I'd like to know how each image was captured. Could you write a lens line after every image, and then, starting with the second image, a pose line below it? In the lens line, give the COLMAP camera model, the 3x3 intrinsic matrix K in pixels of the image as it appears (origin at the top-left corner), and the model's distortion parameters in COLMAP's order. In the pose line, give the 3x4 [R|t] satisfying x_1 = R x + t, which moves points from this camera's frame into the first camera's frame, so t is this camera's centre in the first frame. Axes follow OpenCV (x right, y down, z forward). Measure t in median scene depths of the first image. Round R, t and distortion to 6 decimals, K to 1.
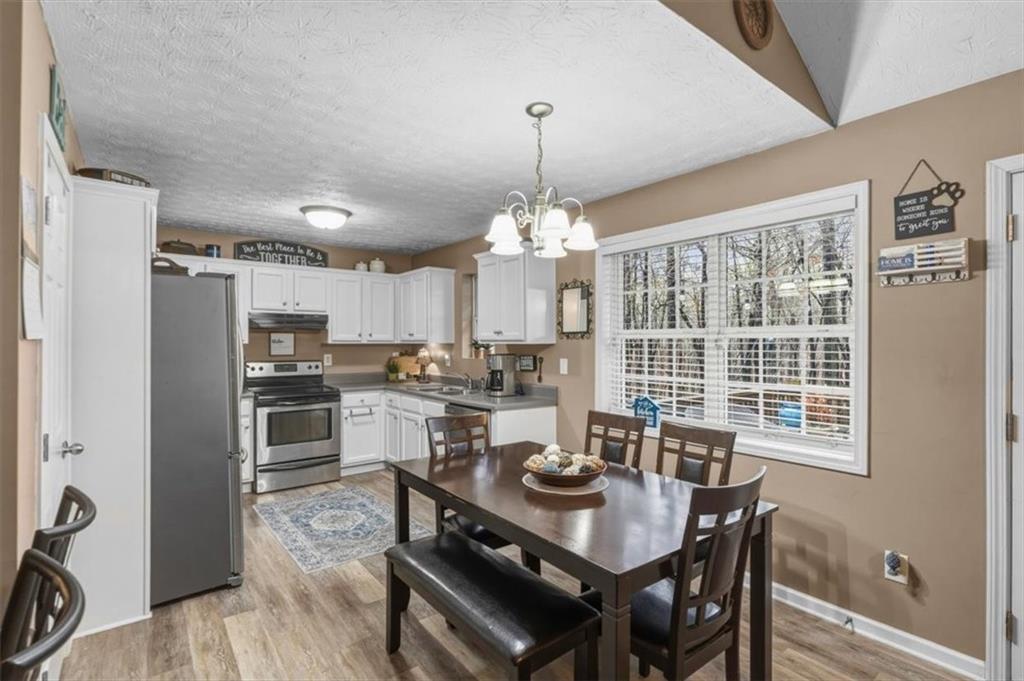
lens RADIAL K [[484.0, 0, 512.0], [0, 484.0, 340.5], [0, 0, 1]] dist [-0.002936, -0.000121]
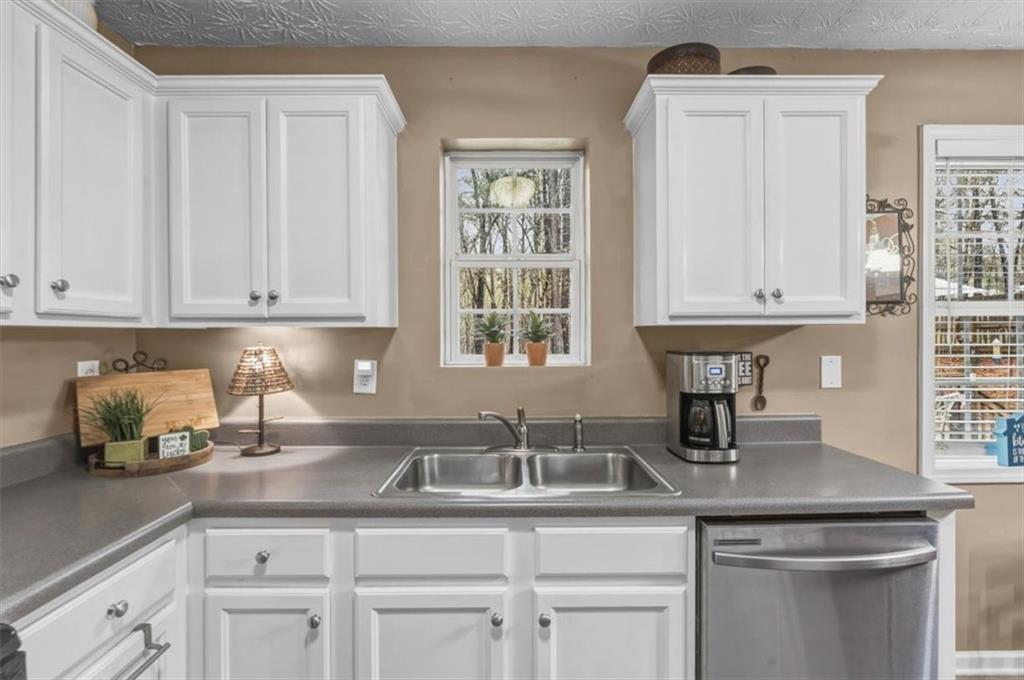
lens RADIAL K [[484.0, 0, 512.0], [0, 484.0, 340.0], [0, 0, 1]] dist [-0.002936, -0.000121]
pose [[0.605196, -0.010495, 0.796007, -0.342014], [0.004726, 0.999943, 0.009591, 0.011674], [-0.796063, -0.002043, 0.605211, 0.702575]]
